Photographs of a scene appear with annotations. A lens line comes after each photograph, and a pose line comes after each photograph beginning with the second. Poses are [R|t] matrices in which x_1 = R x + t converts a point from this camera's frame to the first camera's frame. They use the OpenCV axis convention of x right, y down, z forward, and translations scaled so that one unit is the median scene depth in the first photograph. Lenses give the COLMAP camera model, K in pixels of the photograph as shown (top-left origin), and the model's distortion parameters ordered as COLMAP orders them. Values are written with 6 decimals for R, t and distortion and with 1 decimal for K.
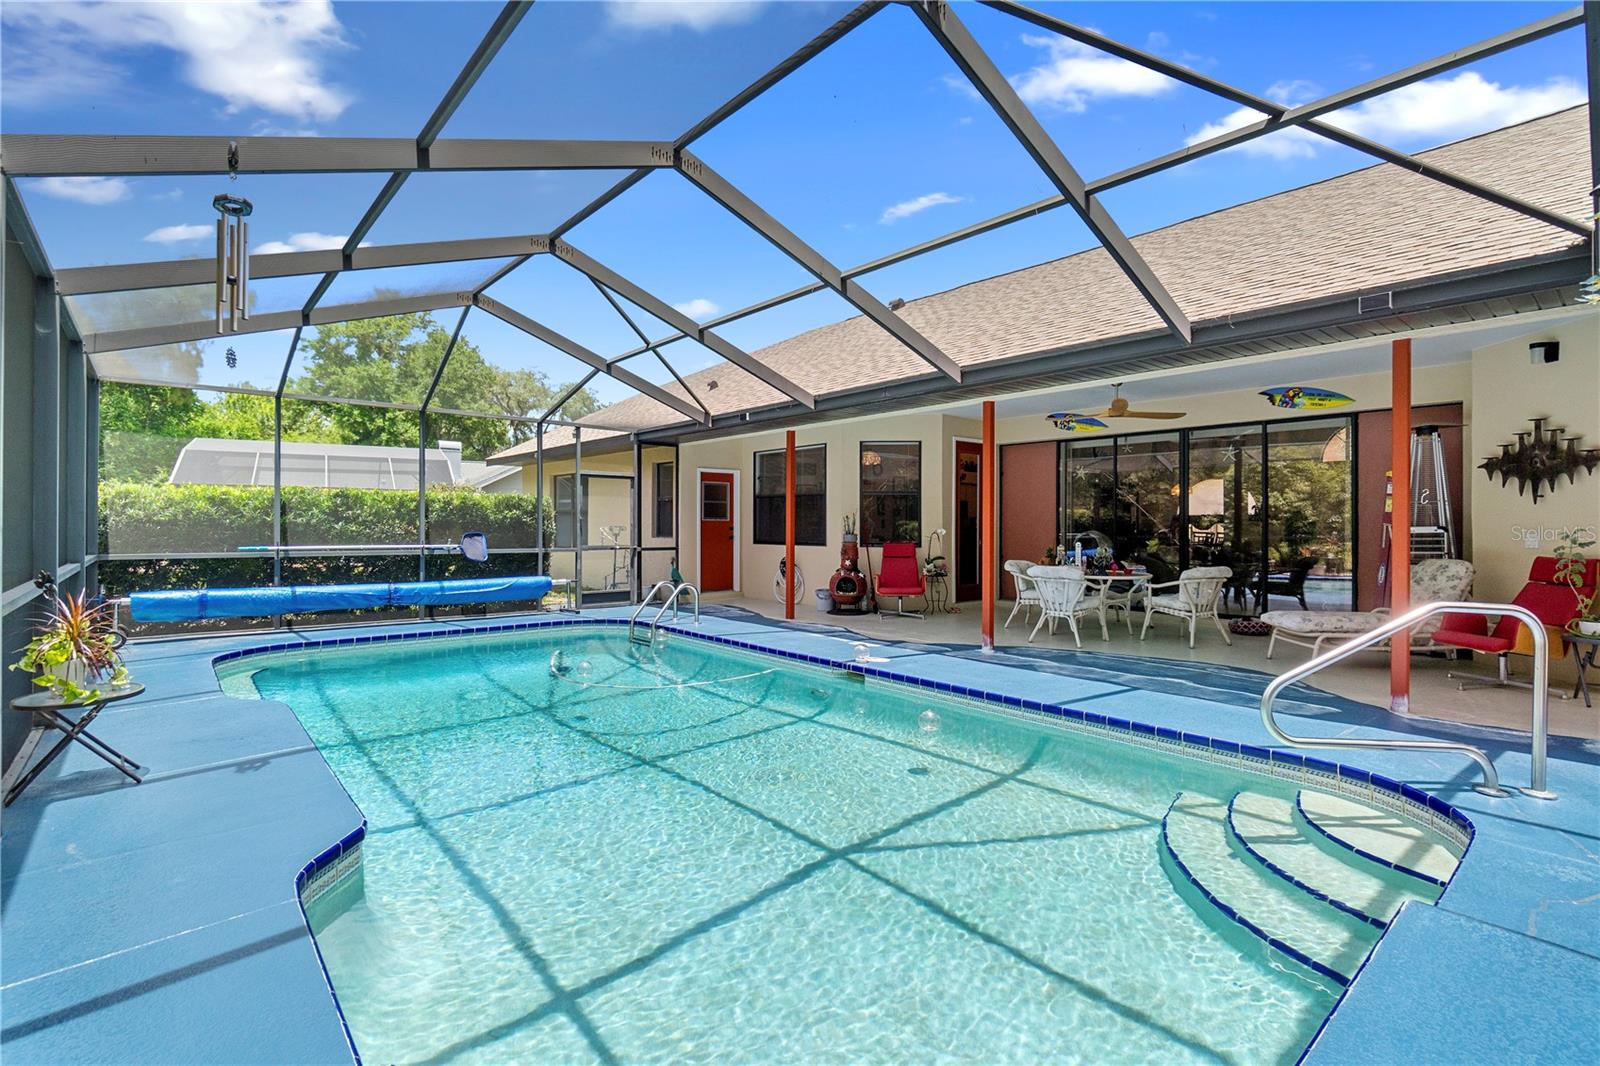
lens RADIAL K [[782.3, 0, 794.5], [0, 782.3, 531.4], [0, 0, 1]] dist [-0.004404, 0.000201]
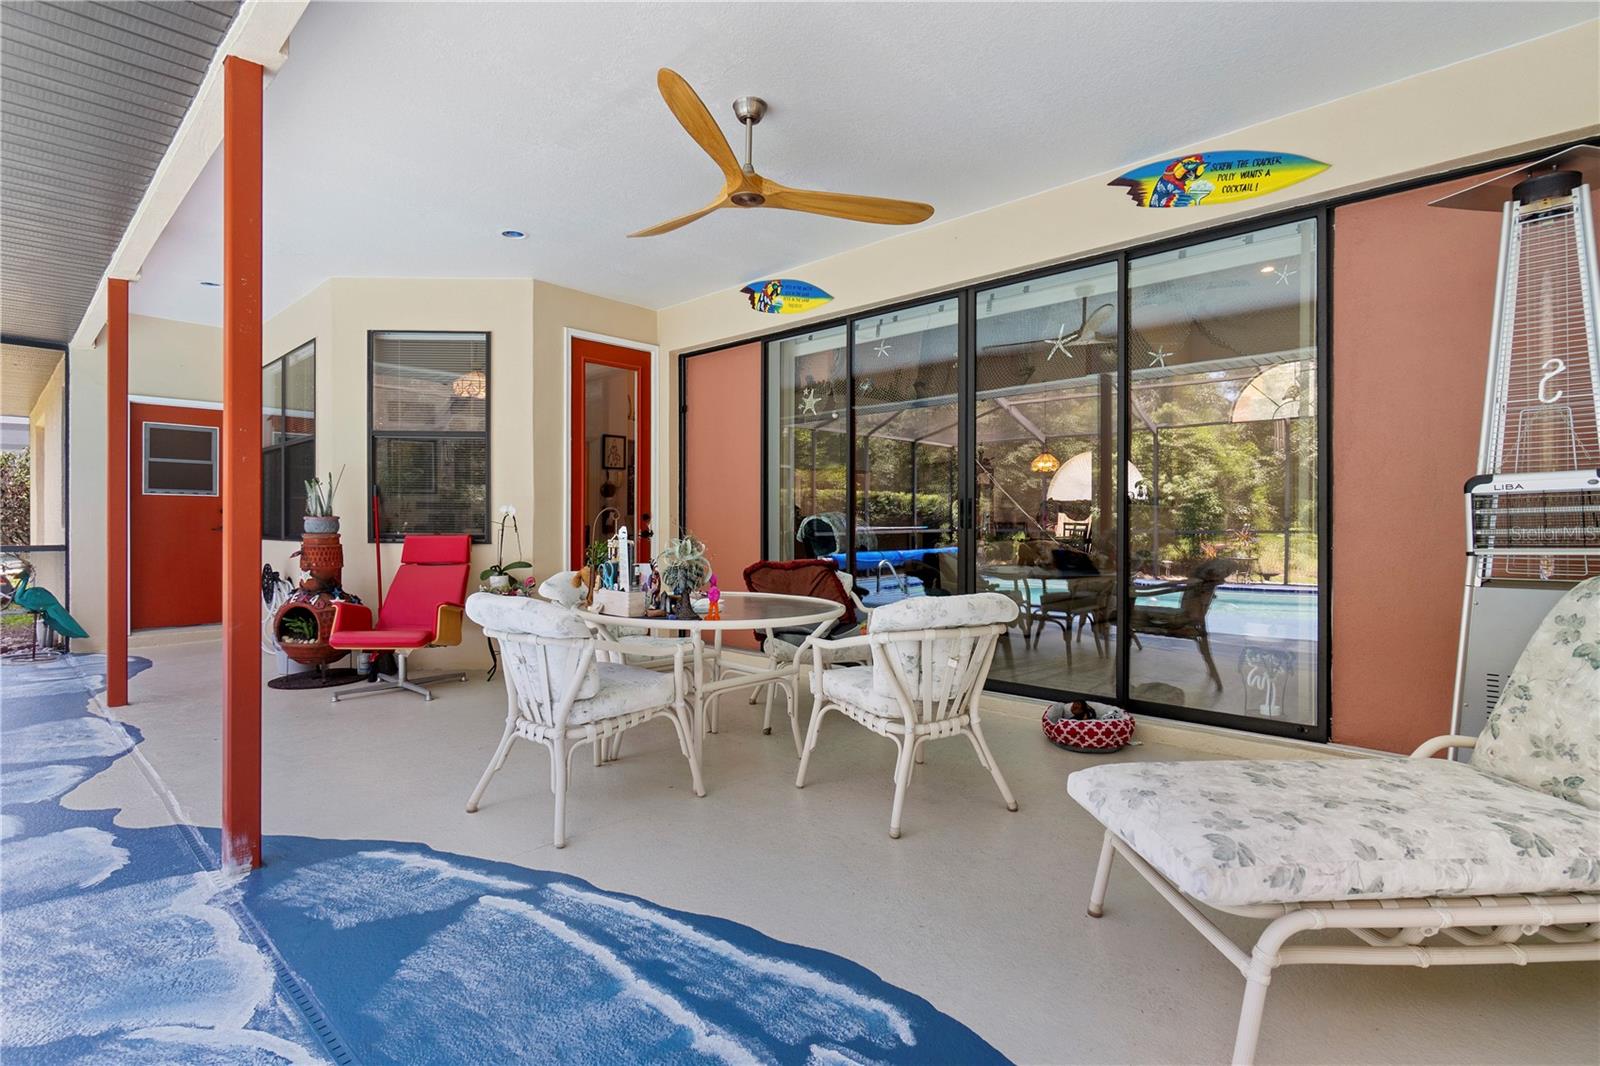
lens RADIAL K [[782.3, 0, 803.5], [0, 782.3, 533.4], [0, 0, 1]] dist [-0.004404, 0.000201]
pose [[0.994956, -0.001299, 0.100305, 0.347048], [0.001036, 0.999996, 0.002675, 0.014010], [-0.100308, -0.002558, 0.994953, 0.531989]]
